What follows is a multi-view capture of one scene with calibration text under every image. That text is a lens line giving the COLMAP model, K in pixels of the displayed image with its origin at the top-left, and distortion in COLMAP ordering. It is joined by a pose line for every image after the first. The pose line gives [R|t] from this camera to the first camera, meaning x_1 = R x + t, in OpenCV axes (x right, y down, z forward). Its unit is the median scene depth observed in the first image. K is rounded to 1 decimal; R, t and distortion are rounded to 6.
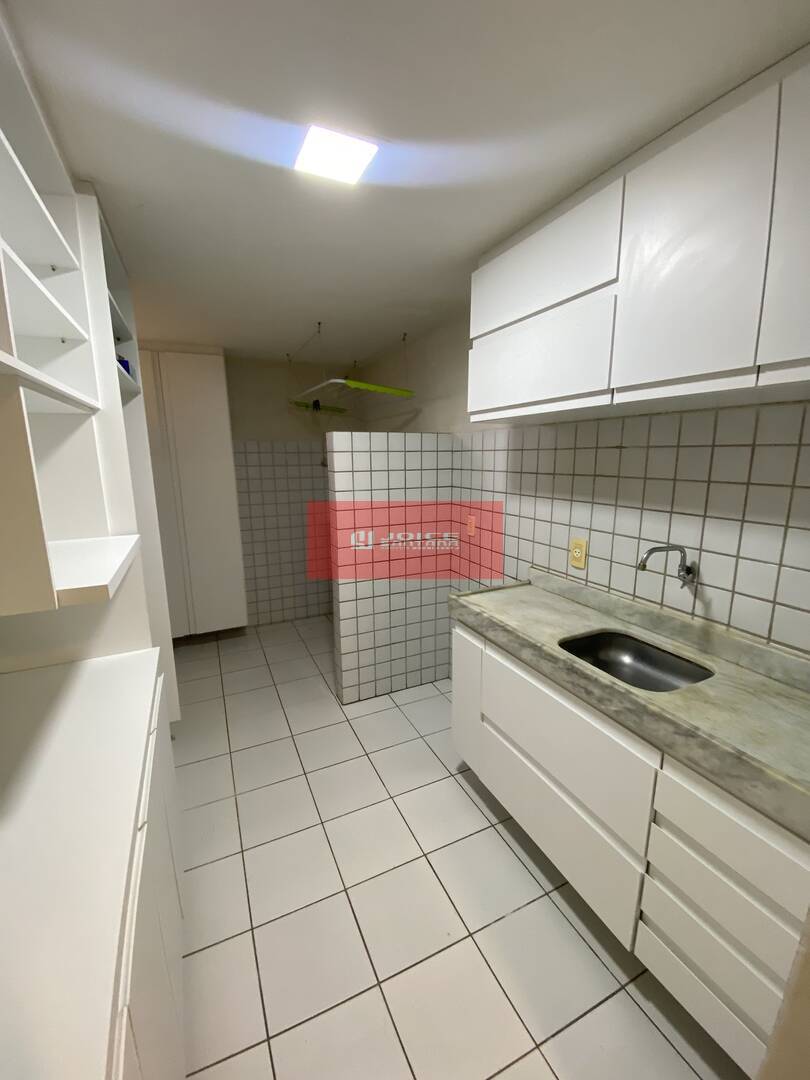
lens RADIAL K [[432.6, 0, 405.0], [0, 432.6, 540.0], [0, 0, 1]] dist [0.023226, -0.026559]
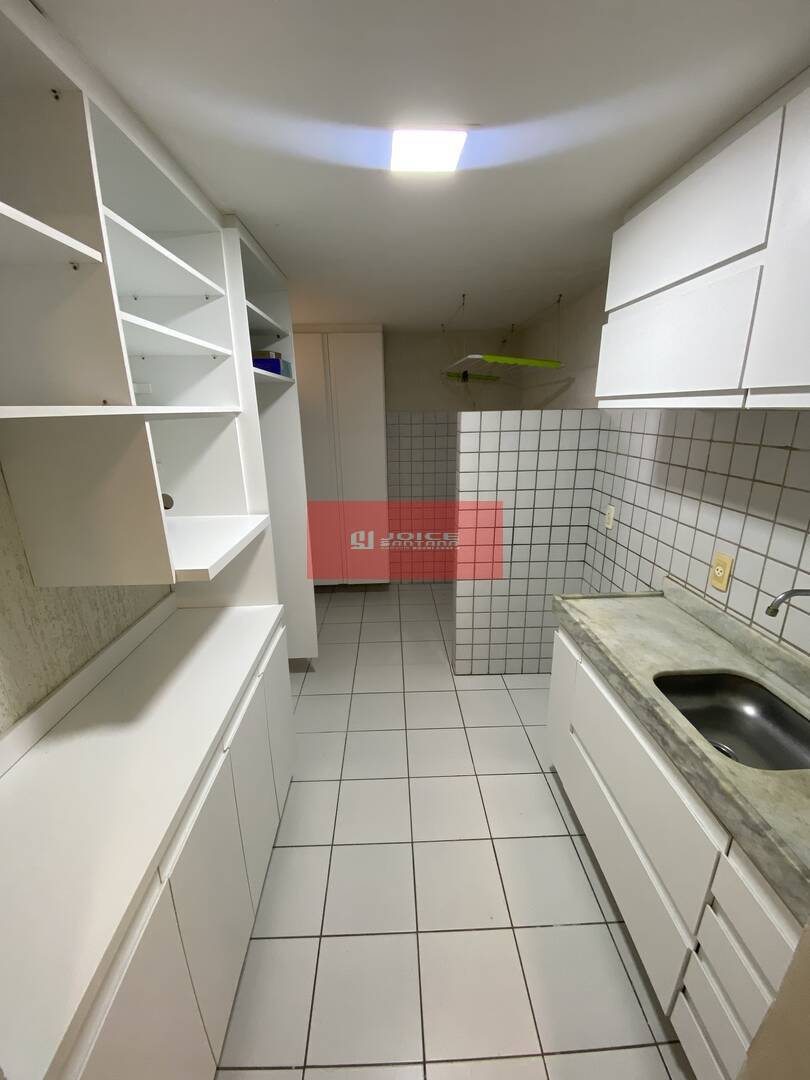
lens RADIAL K [[436.1, 0, 405.0], [0, 436.1, 540.0], [0, 0, 1]] dist [0.000130, -0.013301]
pose [[0.917328, 0.112725, -0.381841, 0.161546], [-0.073554, 0.990554, 0.115722, -0.082134], [0.391279, -0.078069, 0.916955, 0.016879]]
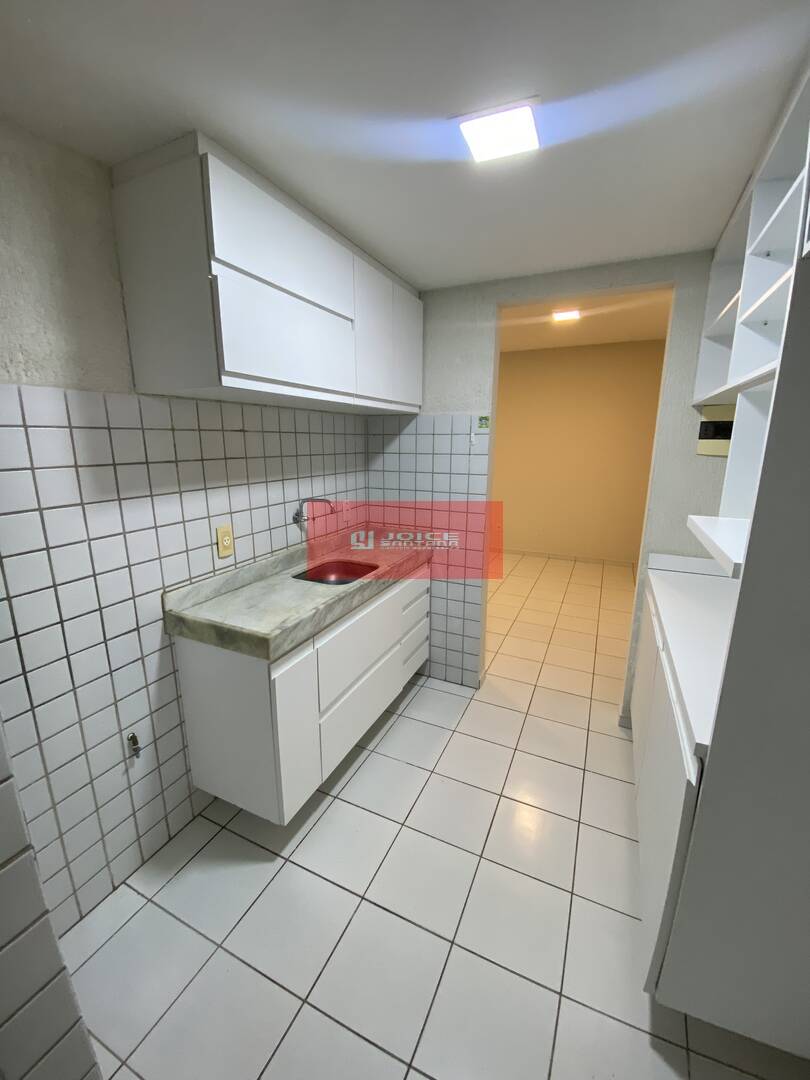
lens RADIAL K [[435.7, 0, 405.0], [0, 435.7, 540.0], [0, 0, 1]] dist [0.002480, 0.000176]
pose [[-0.639919, -0.169148, 0.749595, -0.582274], [0.149030, 0.929635, 0.337000, -0.241043], [-0.753853, 0.327365, -0.569683, 1.272341]]
